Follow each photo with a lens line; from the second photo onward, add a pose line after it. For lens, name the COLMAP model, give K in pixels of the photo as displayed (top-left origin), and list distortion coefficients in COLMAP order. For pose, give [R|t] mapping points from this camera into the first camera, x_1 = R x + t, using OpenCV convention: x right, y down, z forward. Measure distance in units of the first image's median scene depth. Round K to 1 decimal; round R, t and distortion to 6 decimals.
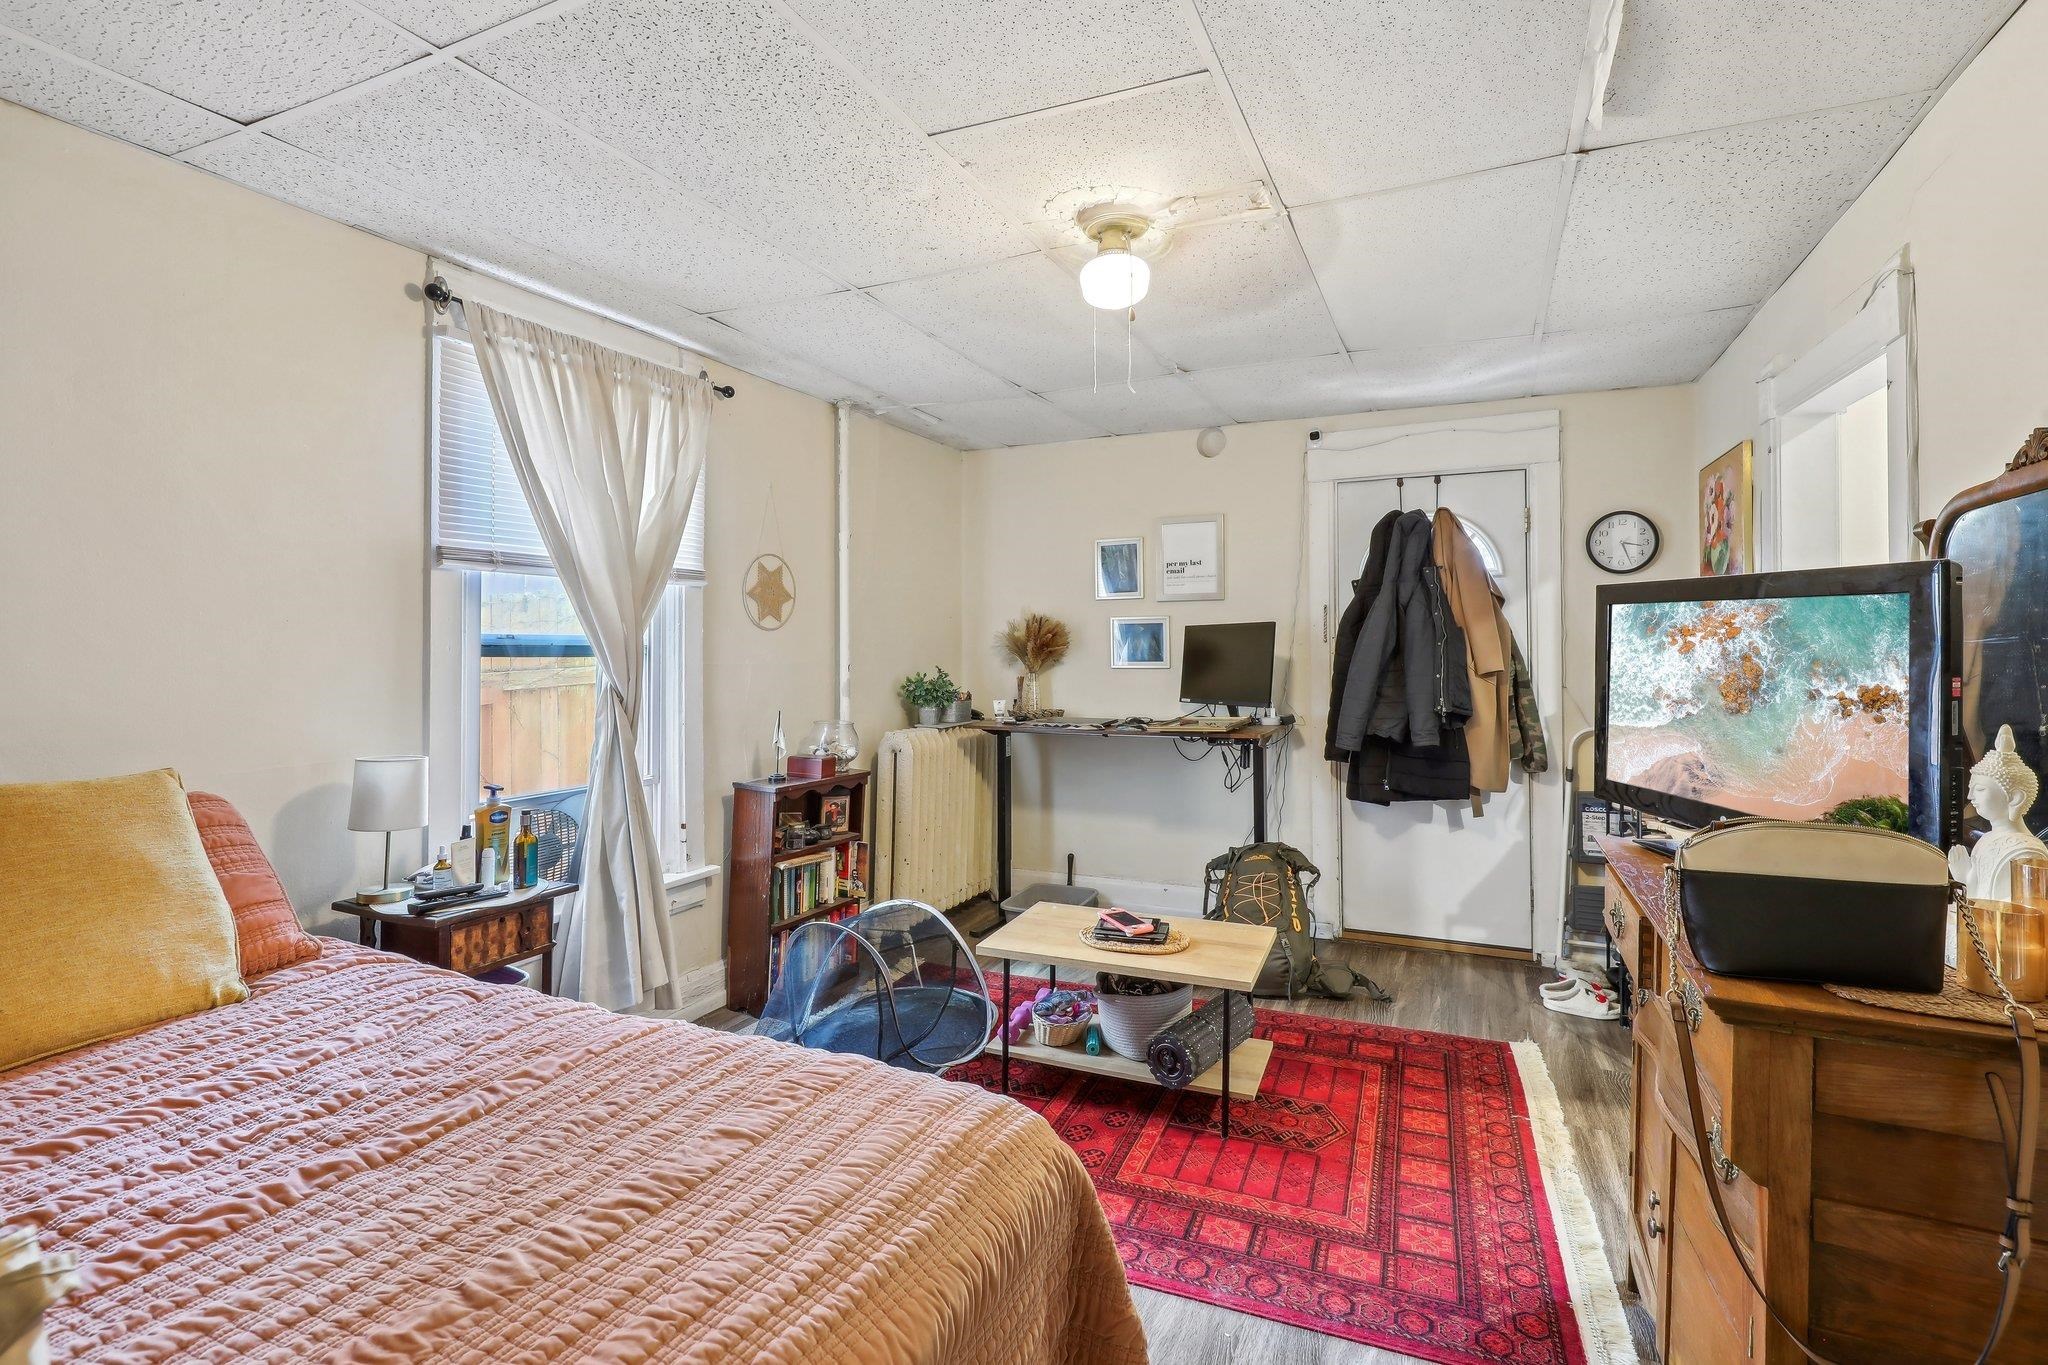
lens RADIAL K [[943.2, 0, 1013.7], [0, 943.2, 666.6], [0, 0, 1]] dist [0.001987, 0.000611]
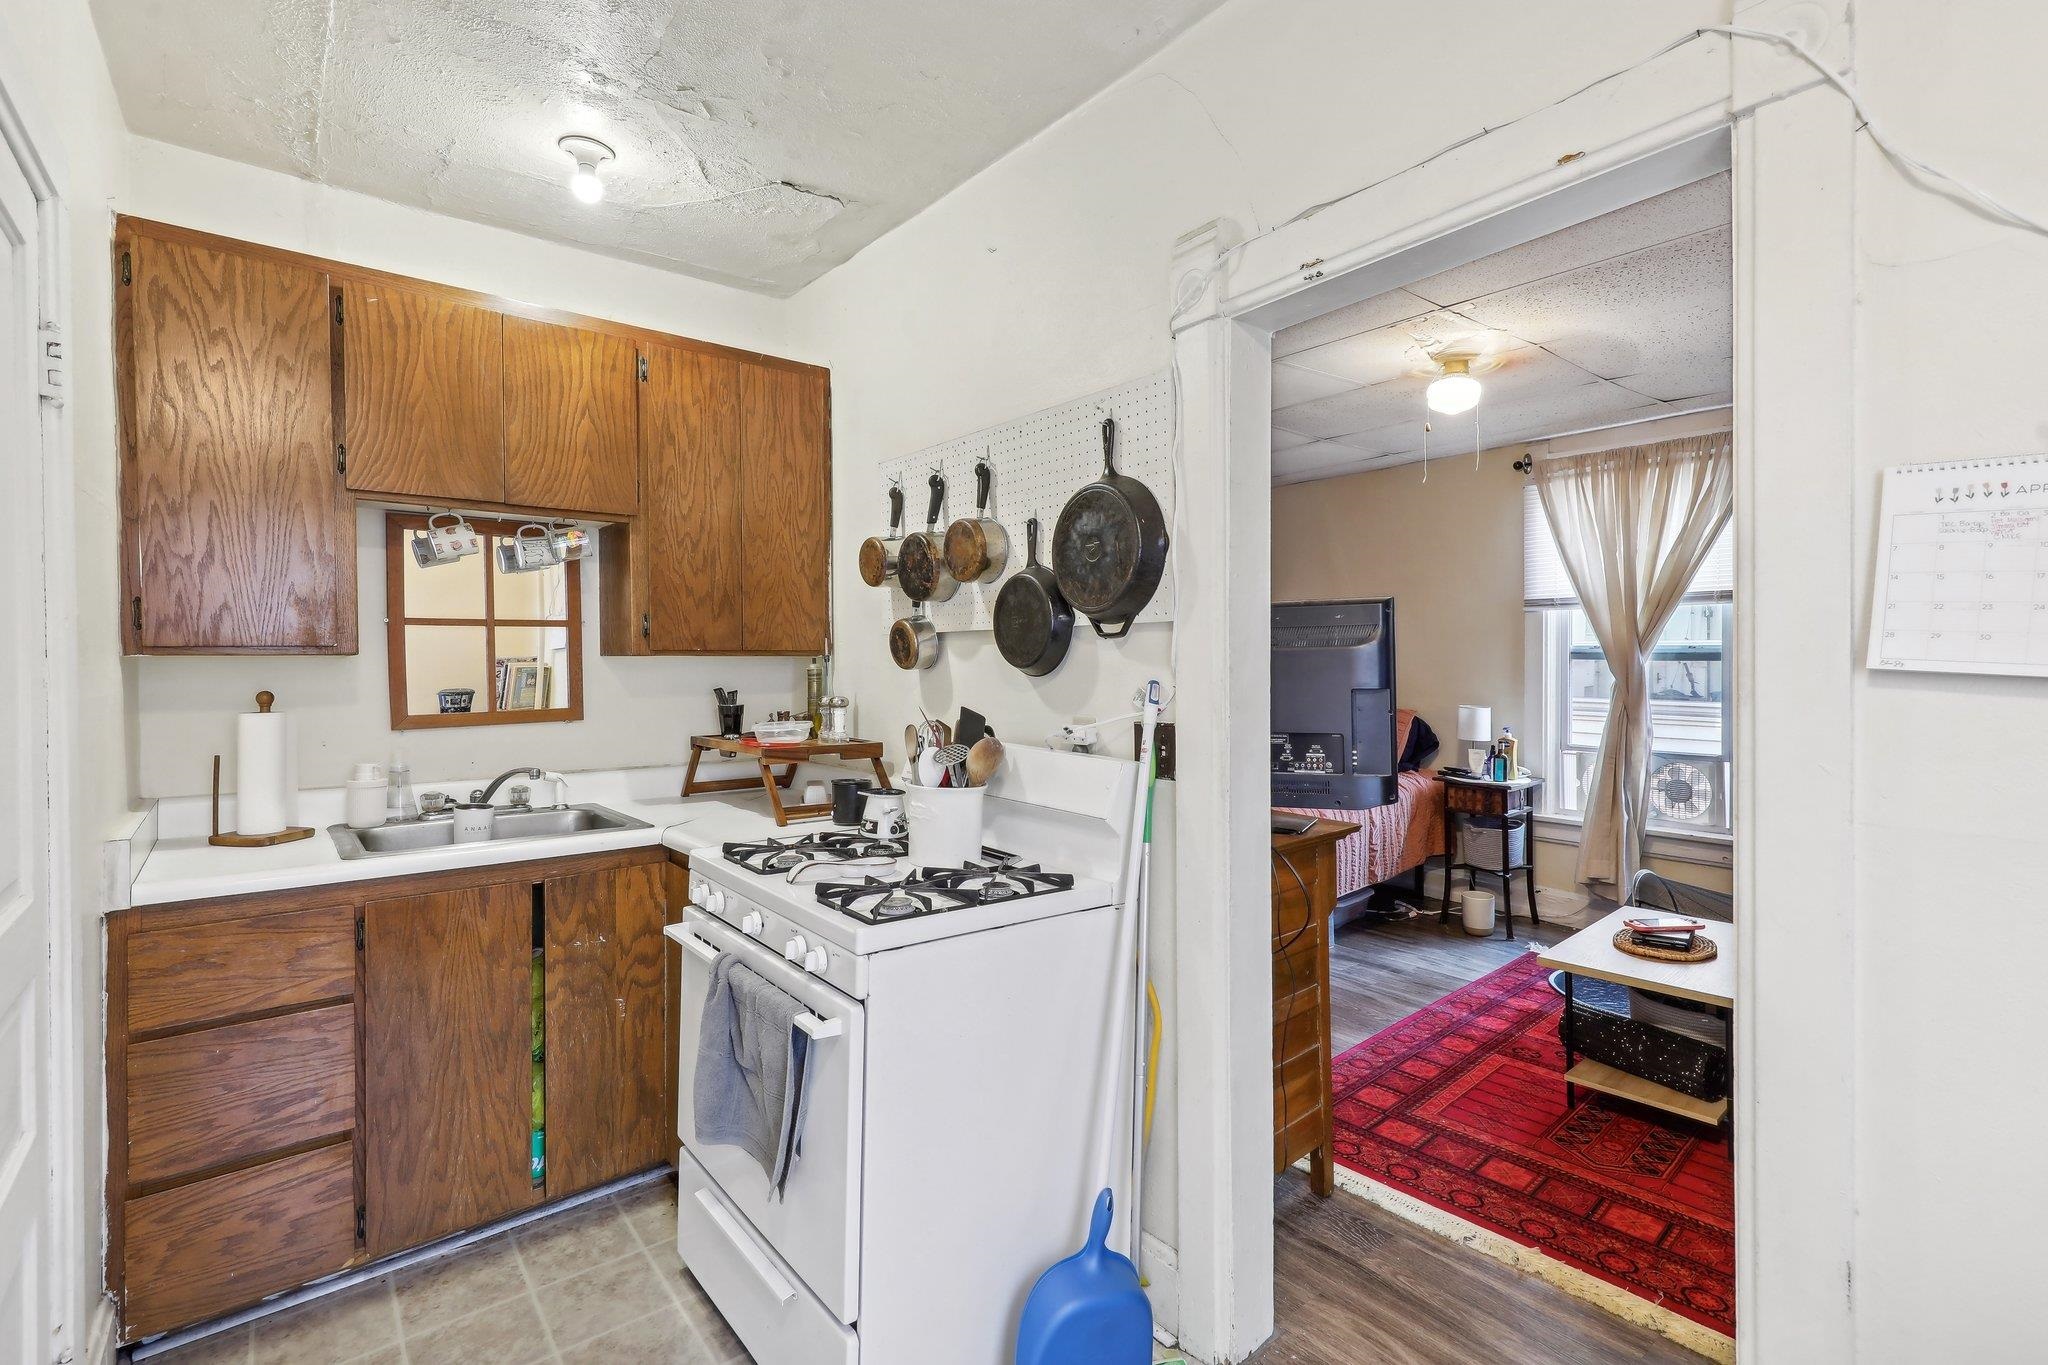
lens RADIAL K [[943.2, 0, 1013.7], [0, 943.2, 666.6], [0, 0, 1]] dist [0.001987, 0.000611]
pose [[-0.478376, 0.004743, -0.878142, 1.652137], [0.001602, 0.999988, 0.004528, -0.006294], [0.878154, 0.000760, -0.478378, 1.077854]]
